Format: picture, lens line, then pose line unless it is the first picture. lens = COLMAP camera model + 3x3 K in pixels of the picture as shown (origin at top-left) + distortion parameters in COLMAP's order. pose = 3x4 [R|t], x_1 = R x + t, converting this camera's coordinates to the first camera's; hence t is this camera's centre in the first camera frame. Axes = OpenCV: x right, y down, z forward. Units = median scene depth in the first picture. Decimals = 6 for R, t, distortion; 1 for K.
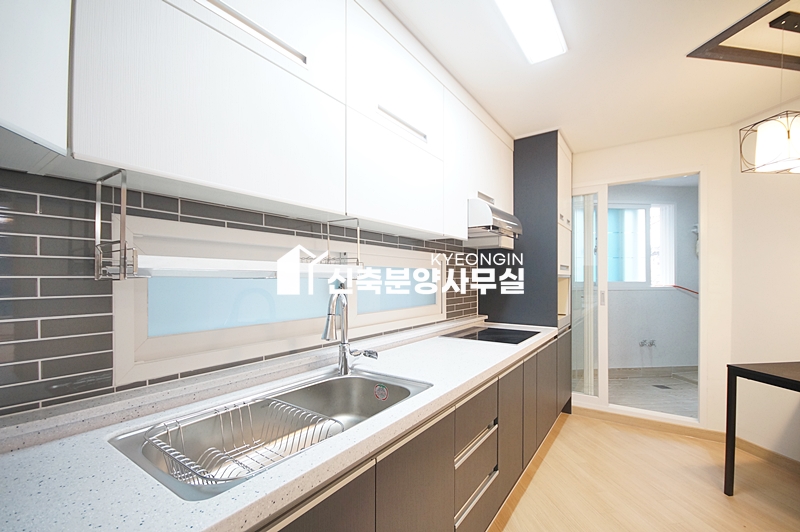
lens RADIAL K [[350.2, 0, 400.8], [0, 350.2, 271.3], [0, 0, 1]] dist [0.002612, -0.000277]
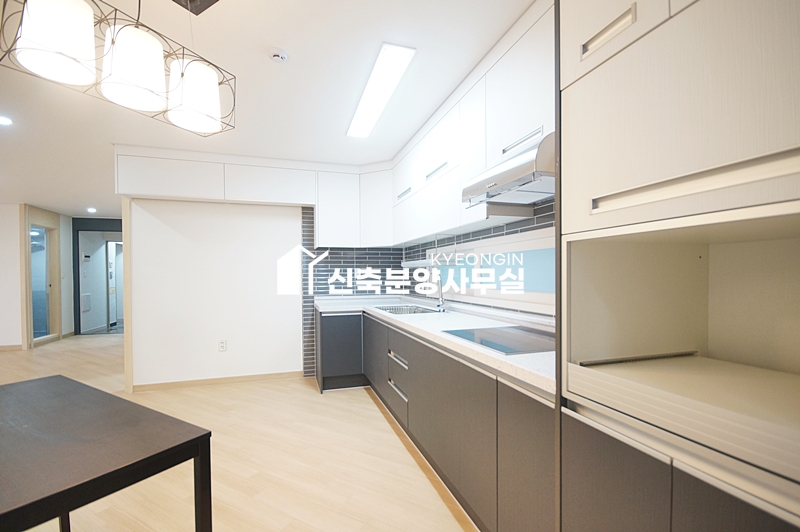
lens RADIAL K [[350.2, 0, 400.1], [0, 350.2, 273.0], [0, 0, 1]] dist [0.002612, -0.000277]
pose [[-0.603048, -0.007848, -0.797666, 1.080660], [0.012829, 0.999727, -0.019535, 0.071371], [0.797601, -0.022014, -0.602783, 1.401360]]
